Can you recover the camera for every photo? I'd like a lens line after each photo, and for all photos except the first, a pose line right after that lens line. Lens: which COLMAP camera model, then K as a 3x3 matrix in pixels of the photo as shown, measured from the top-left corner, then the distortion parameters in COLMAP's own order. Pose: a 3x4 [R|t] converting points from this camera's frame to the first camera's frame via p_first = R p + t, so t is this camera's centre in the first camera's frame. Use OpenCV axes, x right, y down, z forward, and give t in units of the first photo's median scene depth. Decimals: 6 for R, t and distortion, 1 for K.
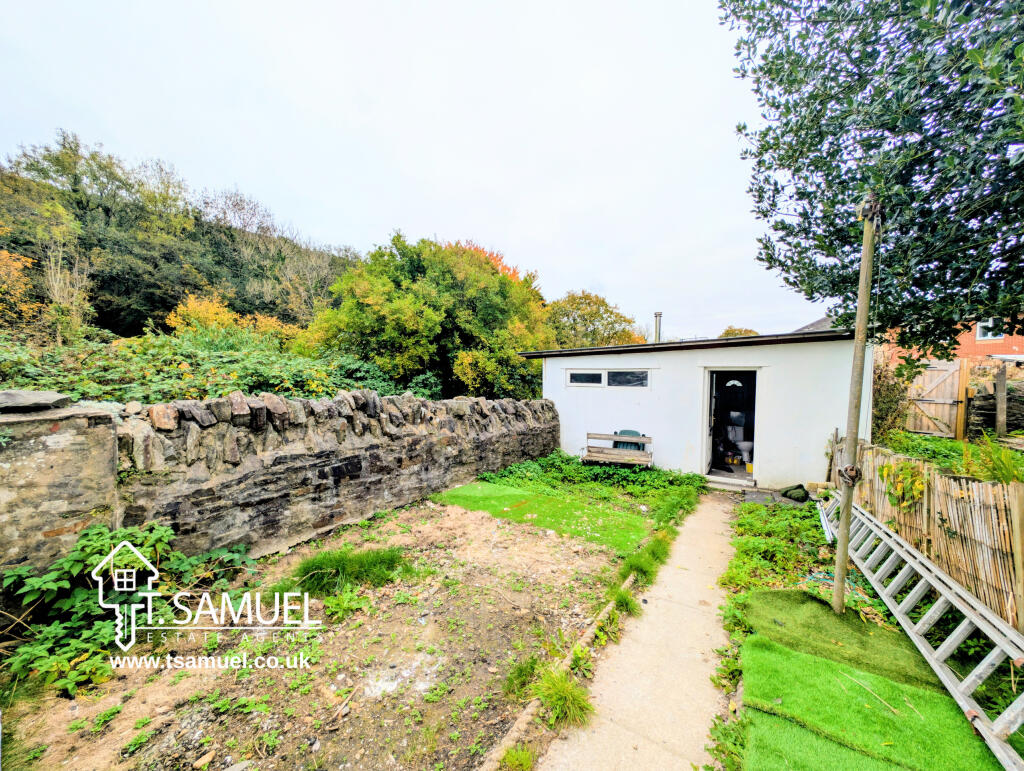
lens RADIAL K [[366.7, 0, 511.5], [0, 366.7, 387.6], [0, 0, 1]] dist [0.011673, -0.001296]
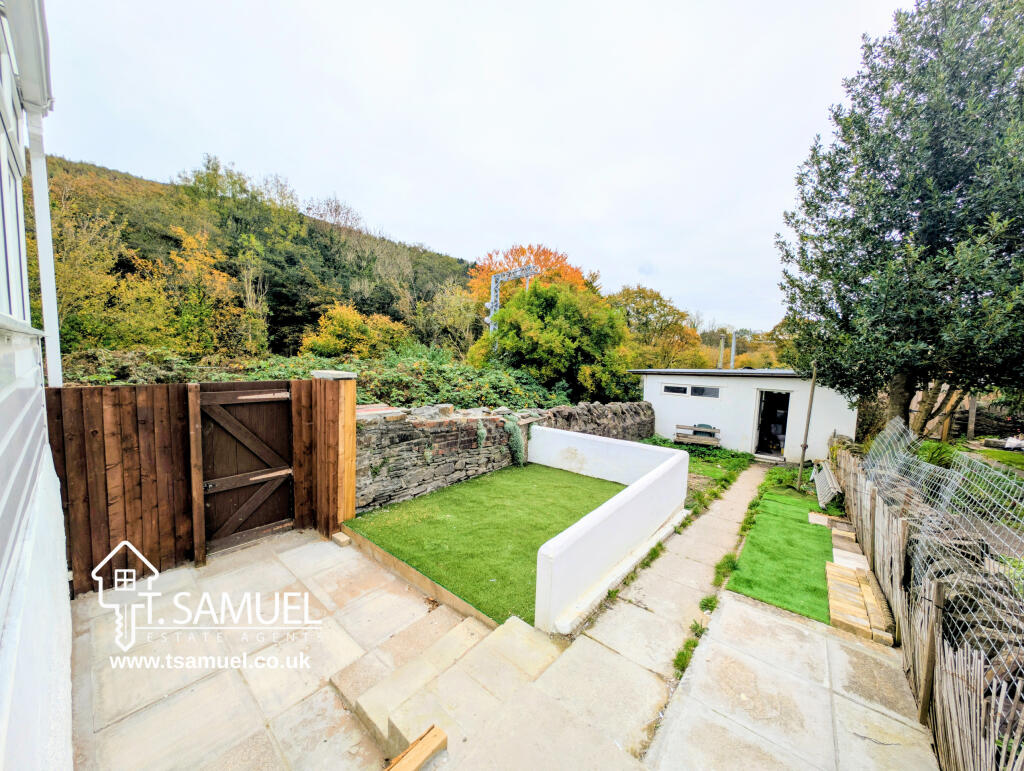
lens RADIAL K [[366.7, 0, 513.4], [0, 366.7, 384.3], [0, 0, 1]] dist [0.011673, -0.001296]
pose [[0.994501, 0.033284, -0.099301, -0.291704], [-0.029472, 0.998781, 0.039607, -0.079802], [0.100498, -0.036462, 0.994269, -0.552453]]
